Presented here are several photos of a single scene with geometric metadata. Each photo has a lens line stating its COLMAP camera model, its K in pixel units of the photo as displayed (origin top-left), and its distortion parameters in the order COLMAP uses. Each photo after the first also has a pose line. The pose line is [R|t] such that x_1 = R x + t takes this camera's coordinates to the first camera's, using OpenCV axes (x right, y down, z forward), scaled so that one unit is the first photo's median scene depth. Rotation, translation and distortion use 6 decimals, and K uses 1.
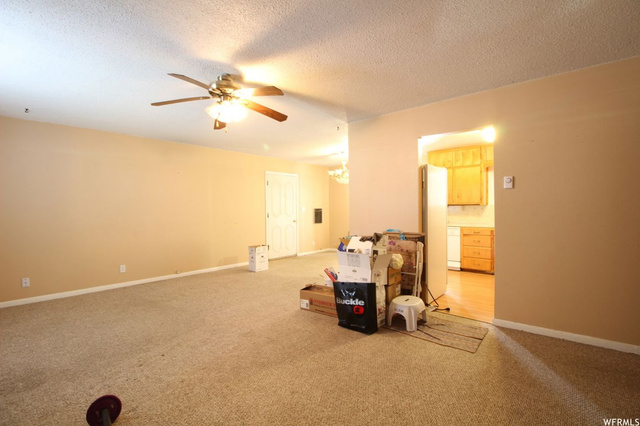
lens RADIAL K [[294.6, 0, 320.0], [0, 294.6, 211.2], [0, 0, 1]] dist [0.002702, -0.014884]
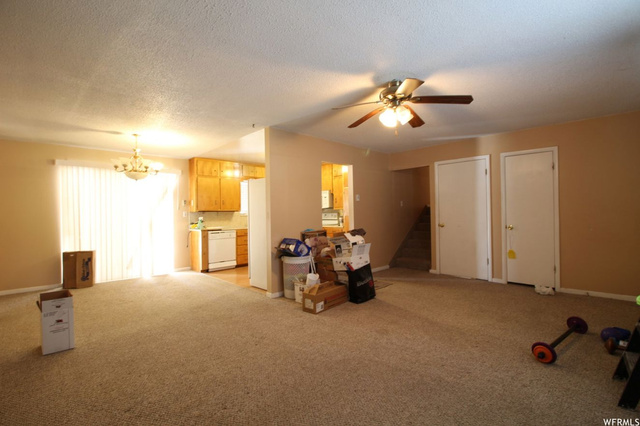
lens RADIAL K [[294.6, 0, 320.0], [0, 294.6, 211.2], [0, 0, 1]] dist [0.002702, -0.014884]
pose [[0.092238, 0.009251, 0.995694, -1.209134], [0.023498, 0.999658, -0.011464, 0.002293], [-0.995460, 0.024454, 0.091990, 1.038147]]
